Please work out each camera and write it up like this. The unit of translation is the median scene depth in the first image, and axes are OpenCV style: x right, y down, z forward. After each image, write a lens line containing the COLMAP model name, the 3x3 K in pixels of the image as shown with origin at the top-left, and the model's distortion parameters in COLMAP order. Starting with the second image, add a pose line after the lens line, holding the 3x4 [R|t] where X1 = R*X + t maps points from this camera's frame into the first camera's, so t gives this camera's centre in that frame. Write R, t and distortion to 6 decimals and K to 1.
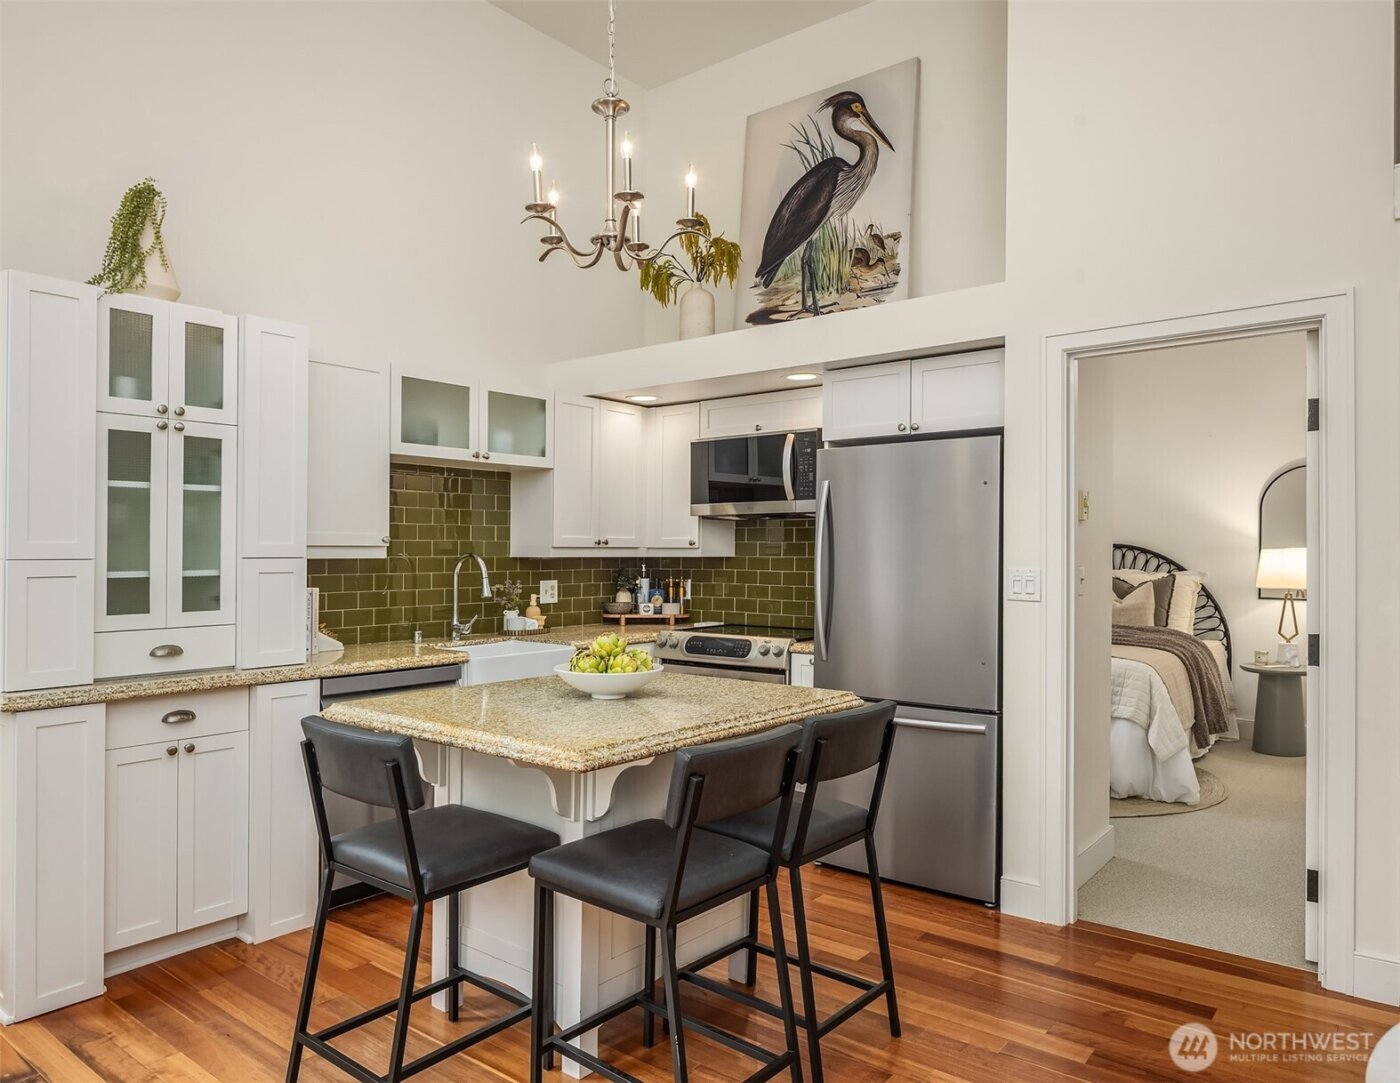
lens RADIAL K [[959.2, 0, 698.9], [0, 959.2, 550.6], [0, 0, 1]] dist [0.001462, 0.001680]
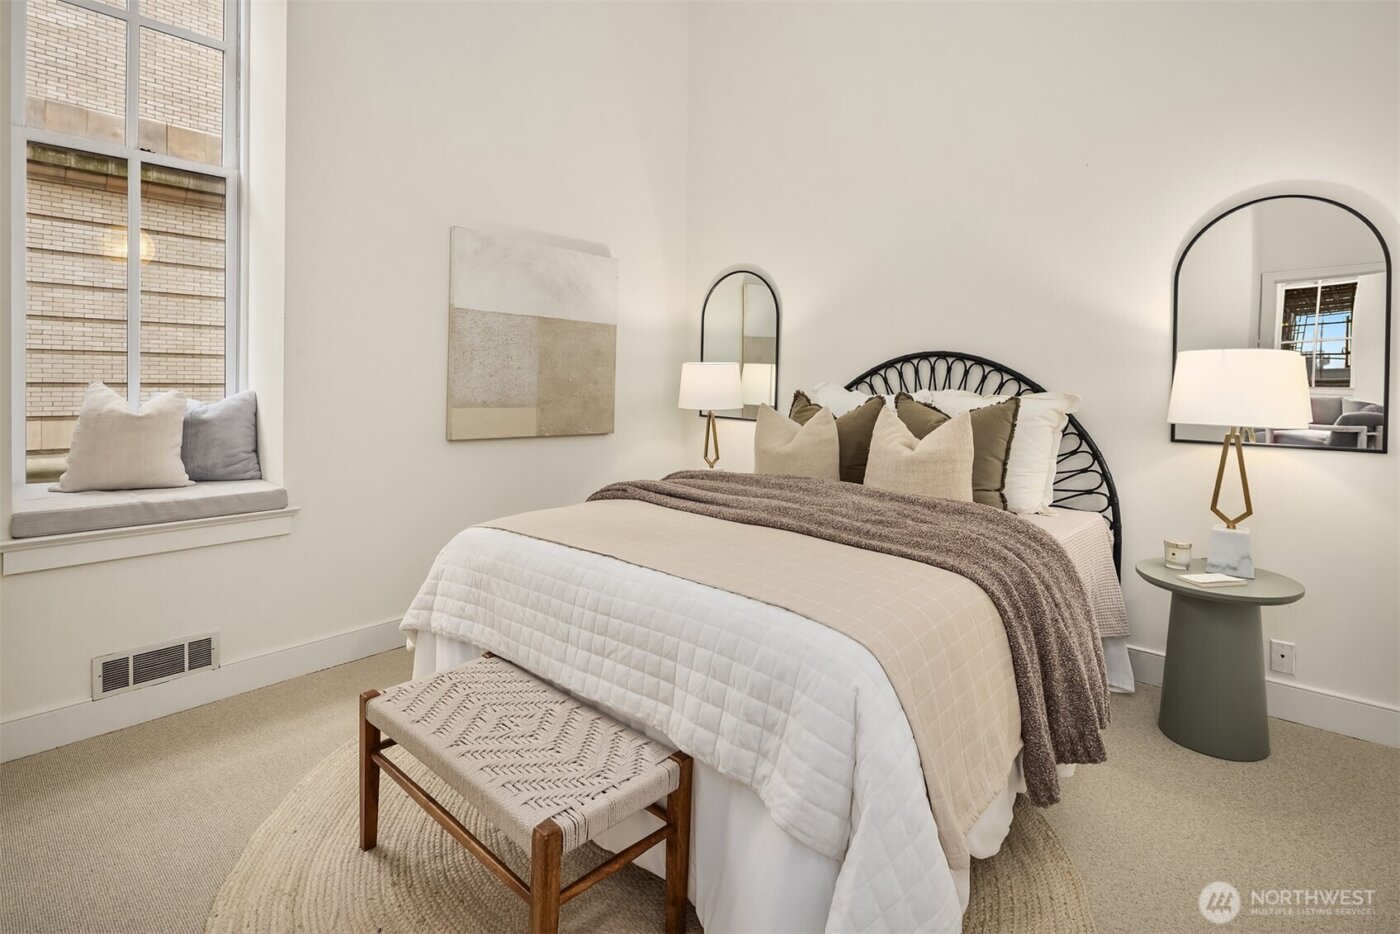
lens RADIAL K [[676.3, 0, 700.4], [0, 676.3, 399.6], [0, 0, 1]] dist [-0.001736, -0.000234]
pose [[0.998210, 0.004111, -0.059659, 0.331077], [-0.002924, 0.999796, 0.019967, 0.018345], [0.059729, -0.019757, 0.998019, 0.588606]]
